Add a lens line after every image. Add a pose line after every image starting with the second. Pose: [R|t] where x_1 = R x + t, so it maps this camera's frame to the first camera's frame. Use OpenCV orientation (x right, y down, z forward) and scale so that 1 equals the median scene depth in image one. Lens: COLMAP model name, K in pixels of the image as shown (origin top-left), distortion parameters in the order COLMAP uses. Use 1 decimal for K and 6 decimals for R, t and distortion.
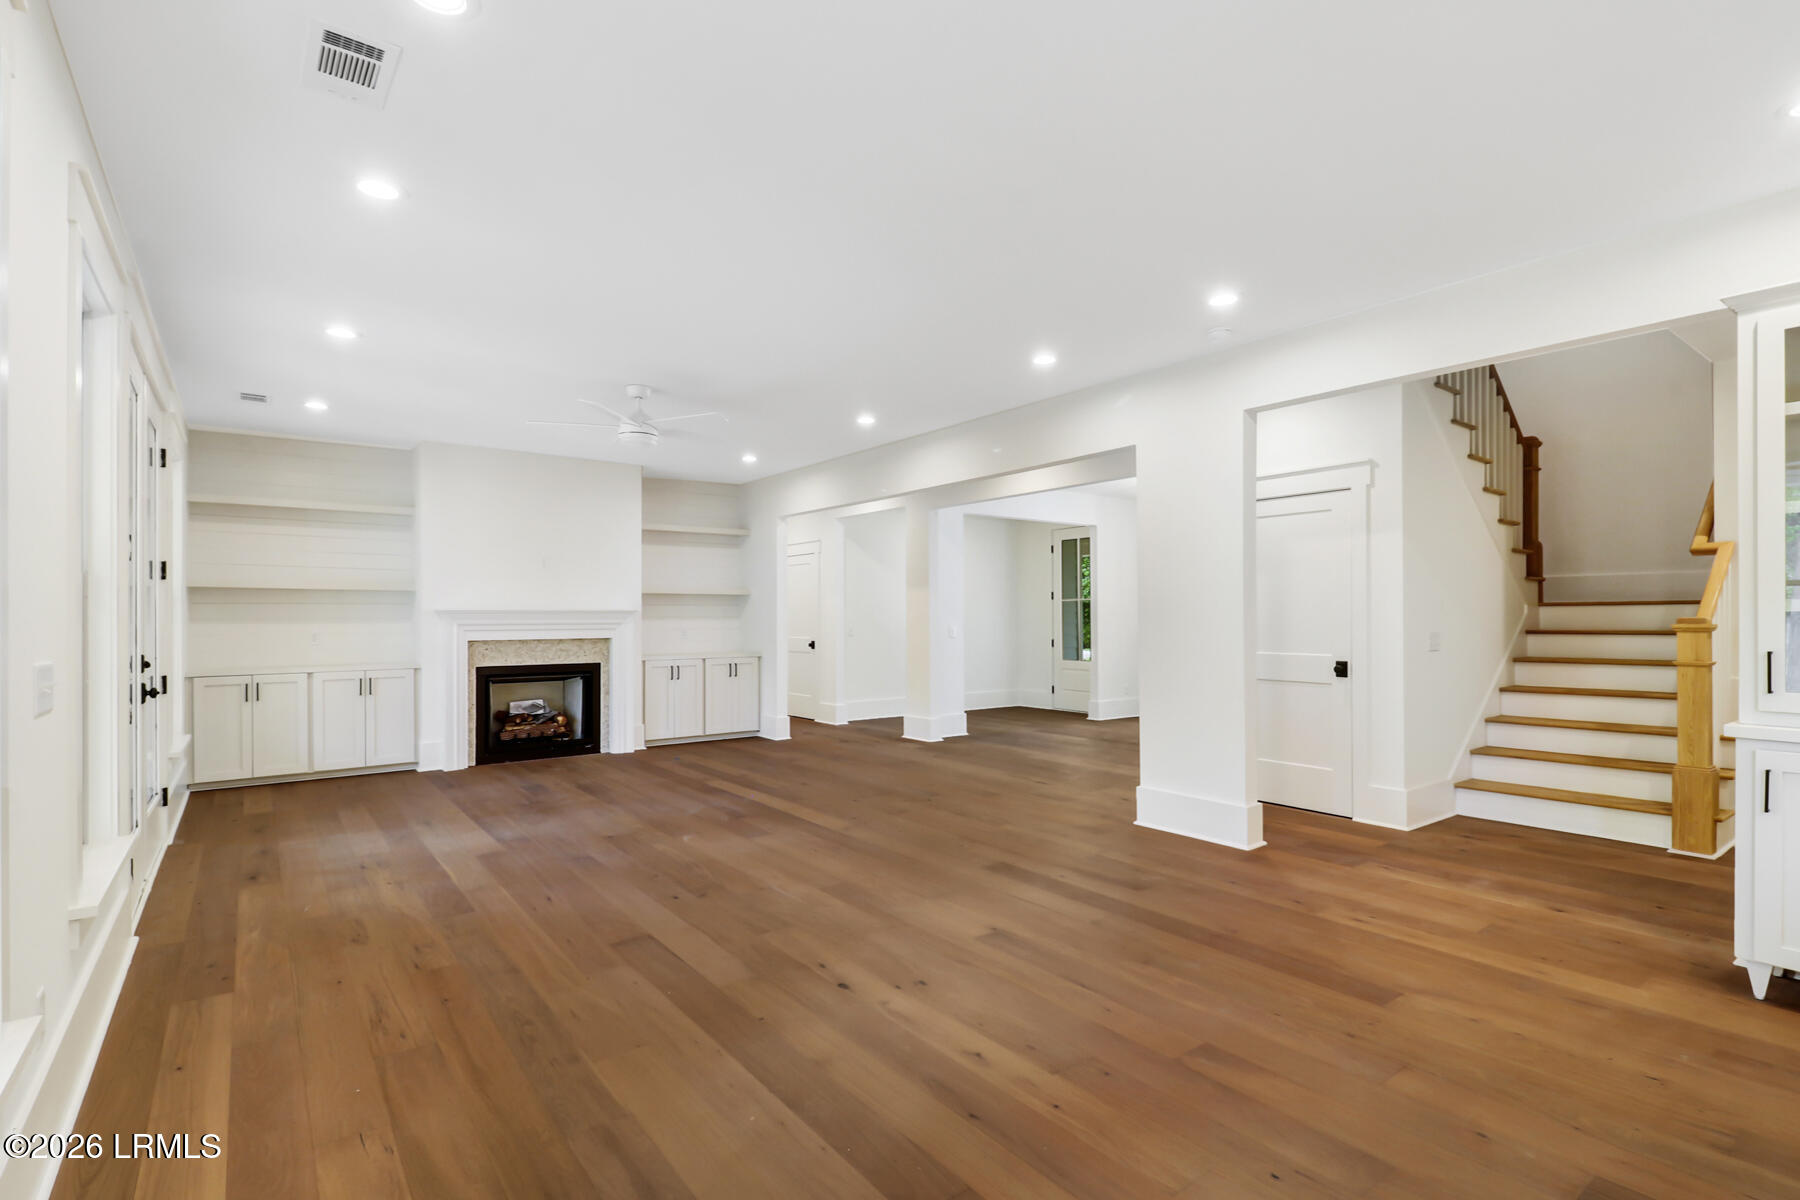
lens RADIAL K [[841.3, 0, 909.8], [0, 841.3, 610.5], [0, 0, 1]] dist [-0.000915, -0.000441]
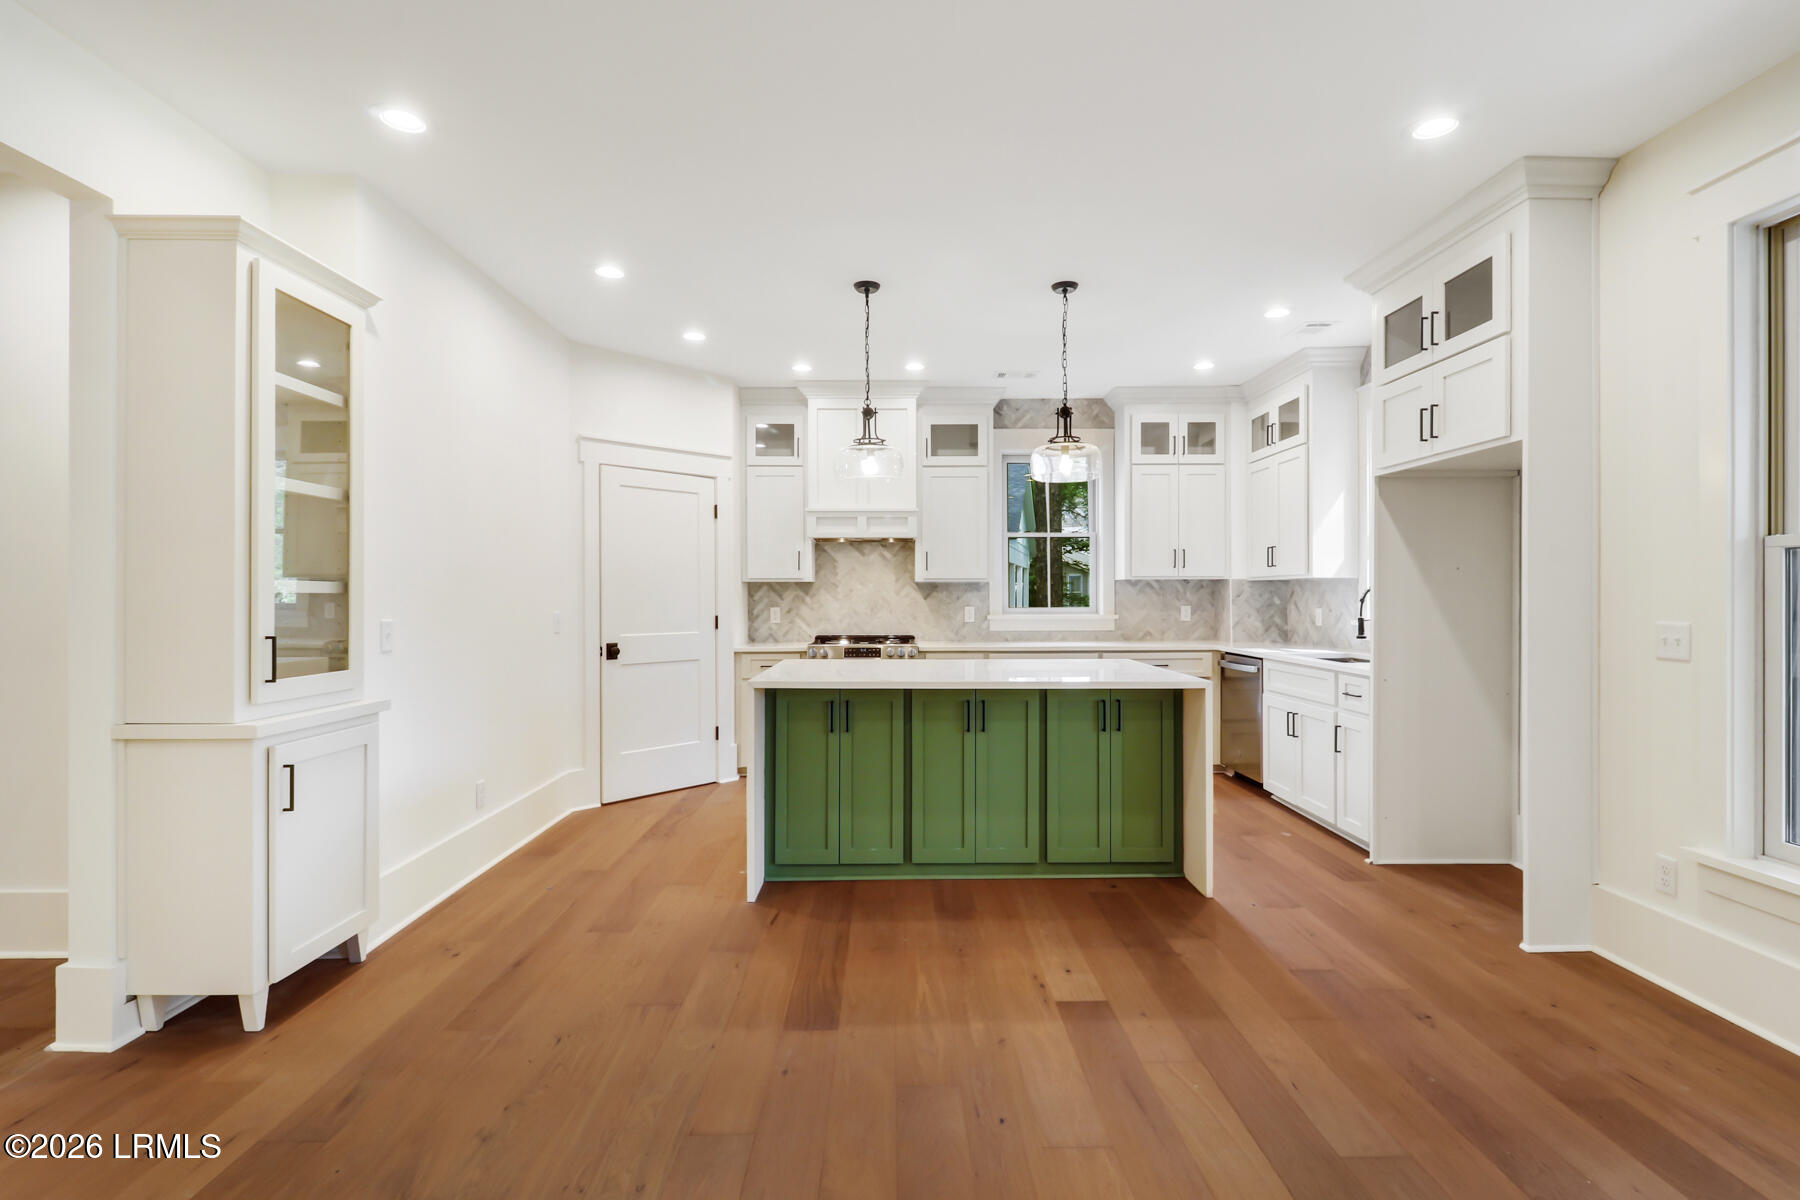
lens RADIAL K [[841.9, 0, 898.9], [0, 841.9, 596.7], [0, 0, 1]] dist [-0.000403, -0.000483]
pose [[-0.793793, 0.005543, 0.608163, -0.032250], [0.001662, 0.999975, -0.006945, 0.007667], [-0.608186, -0.004502, -0.793782, 0.702876]]
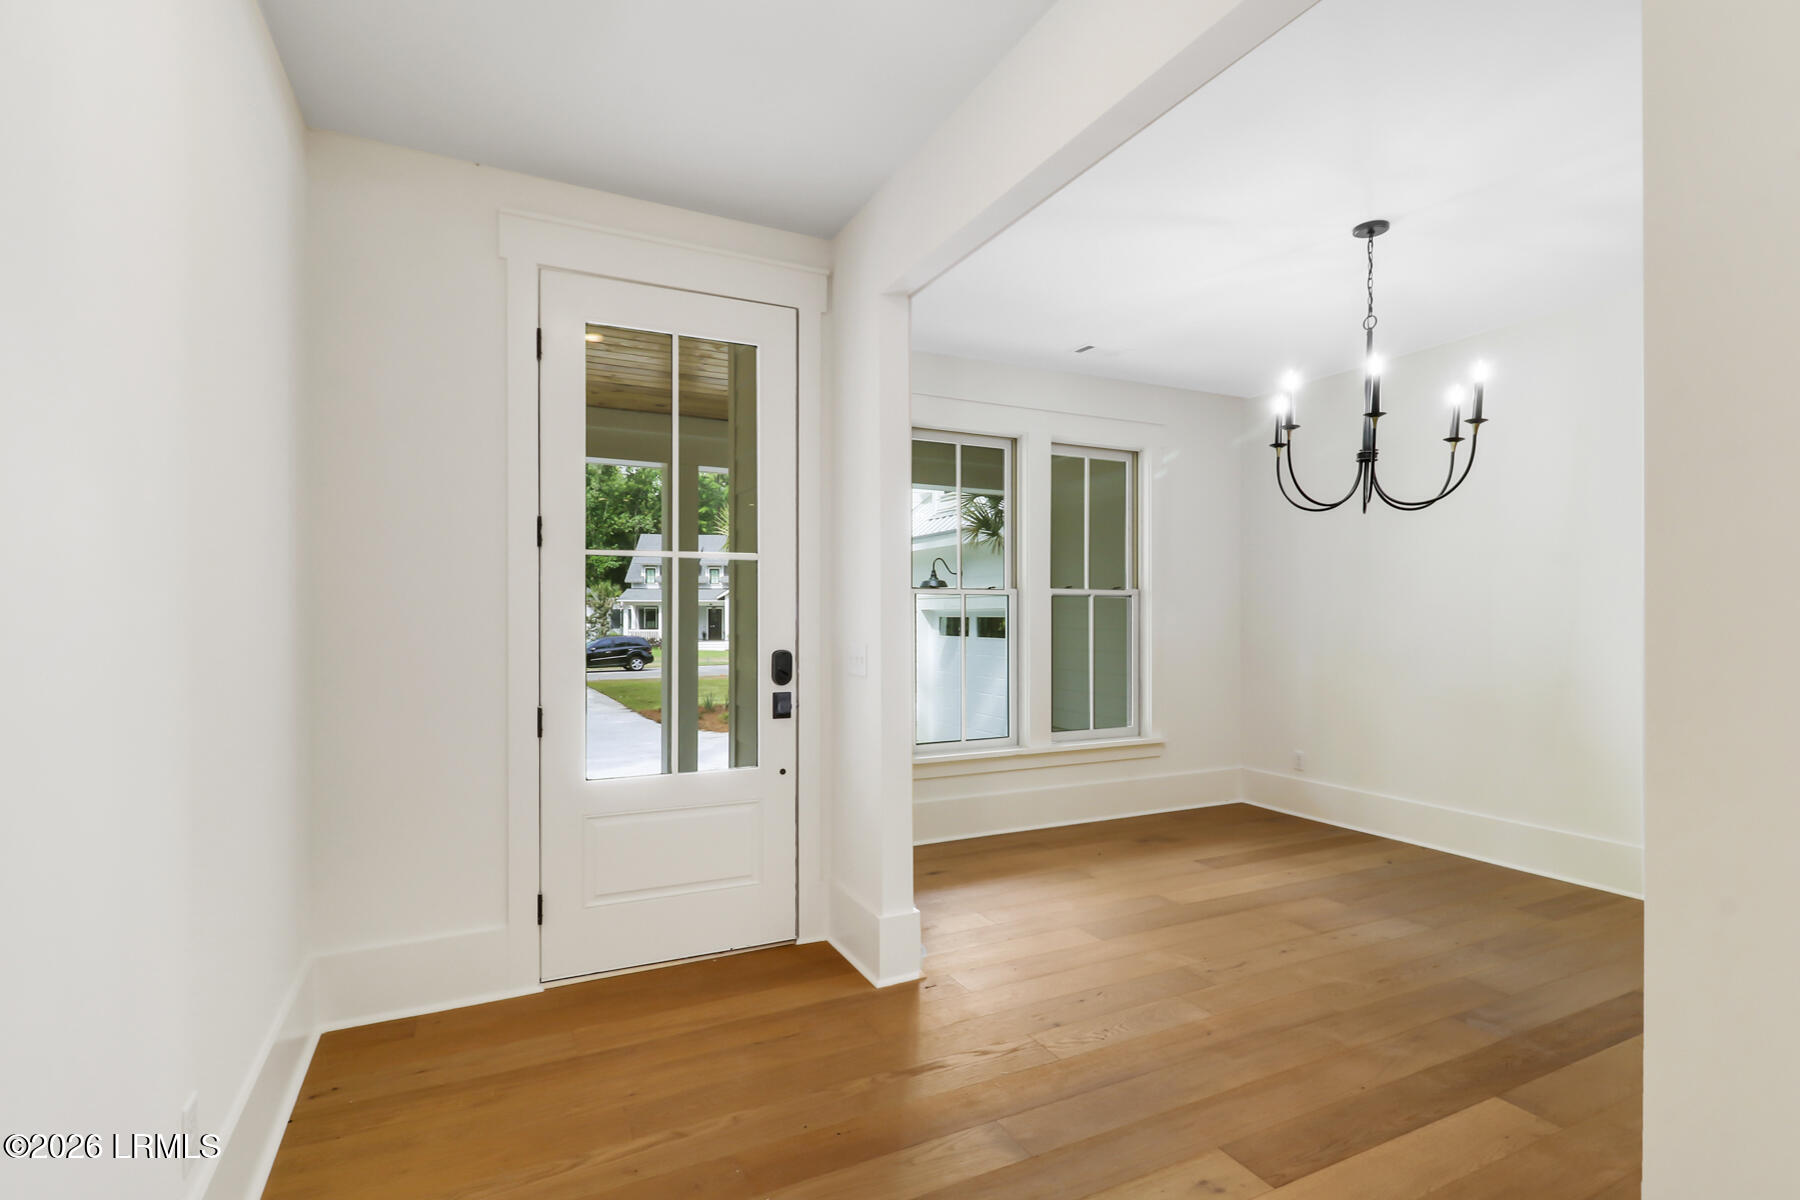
lens RADIAL K [[860.4, 0, 910.7], [0, 860.4, 622.2], [0, 0, 1]] dist [0.002136, -0.000579]
pose [[0.197842, -0.003076, 0.980229, -0.135829], [-0.008321, 0.999954, 0.004818, 0.016594], [-0.980199, -0.009110, 0.197808, 1.936693]]
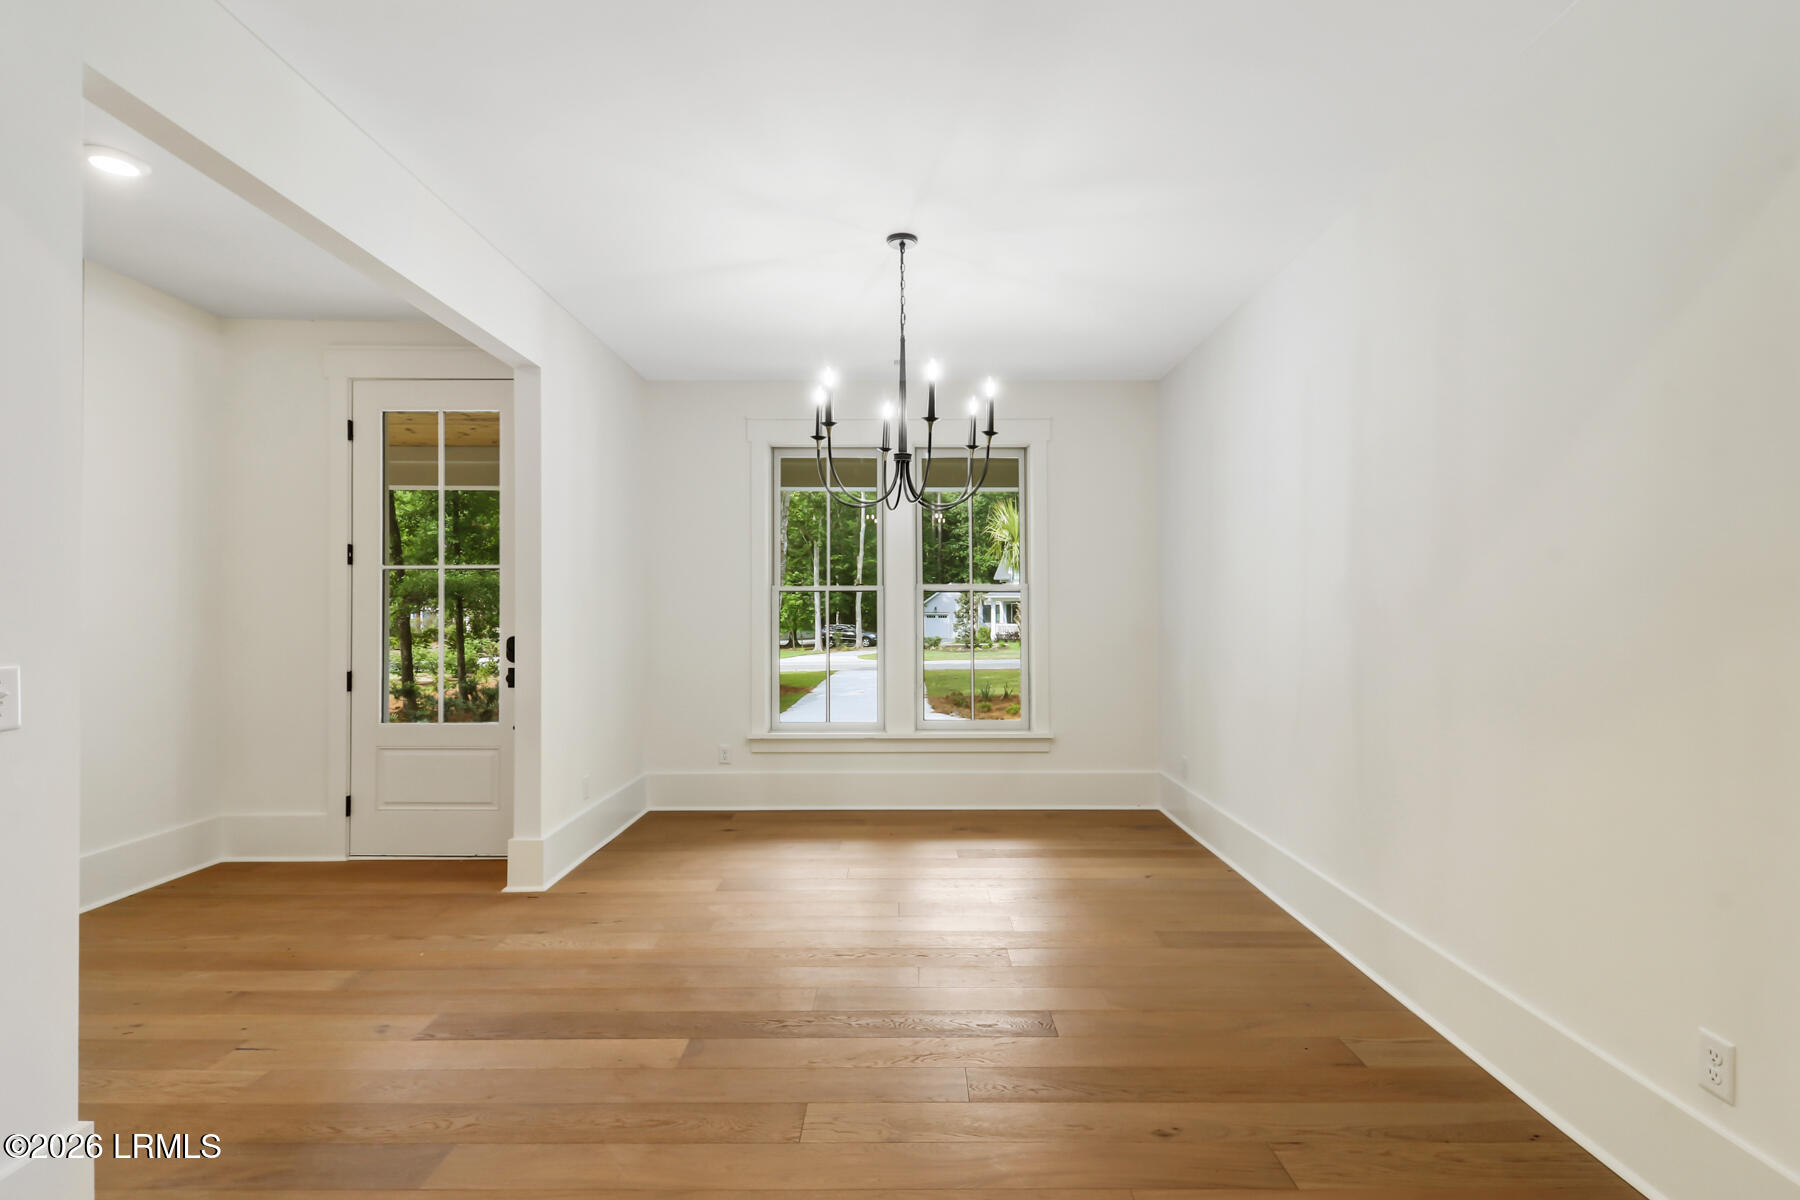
lens RADIAL K [[843.9, 0, 906.1], [0, 843.9, 606.2], [0, 0, 1]] dist [0.015877, -0.011637]
pose [[0.606581, 0.008649, 0.794975, 0.045258], [-0.008590, 0.999954, -0.004325, 0.011223], [-0.794975, -0.004206, 0.606627, 1.317803]]
